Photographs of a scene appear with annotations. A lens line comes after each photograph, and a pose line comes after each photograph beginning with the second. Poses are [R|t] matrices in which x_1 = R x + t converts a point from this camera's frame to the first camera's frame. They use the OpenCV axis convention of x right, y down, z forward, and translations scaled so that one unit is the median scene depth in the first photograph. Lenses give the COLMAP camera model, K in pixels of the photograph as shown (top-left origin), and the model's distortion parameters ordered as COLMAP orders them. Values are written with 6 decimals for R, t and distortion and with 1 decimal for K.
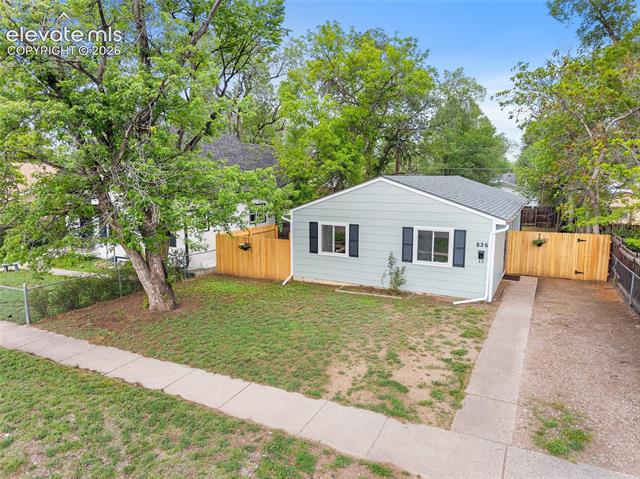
lens RADIAL K [[429.1, 0, 320.0], [0, 429.1, 239.5], [0, 0, 1]] dist [0.007880, -0.001548]
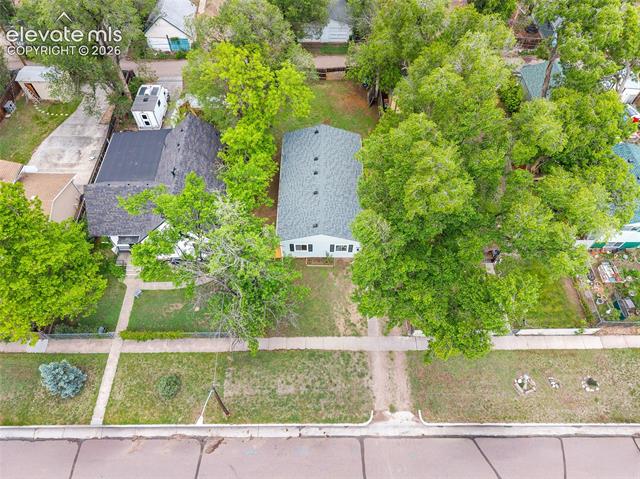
lens RADIAL K [[437.7, 0, 319.1], [0, 437.7, 235.8], [0, 0, 1]] dist [0.007050, -0.001206]
pose [[0.885076, -0.381042, 0.267297, -0.624315], [0.053525, 0.653794, 0.754777, -2.317507], [-0.462359, -0.653728, 0.599053, -0.596407]]
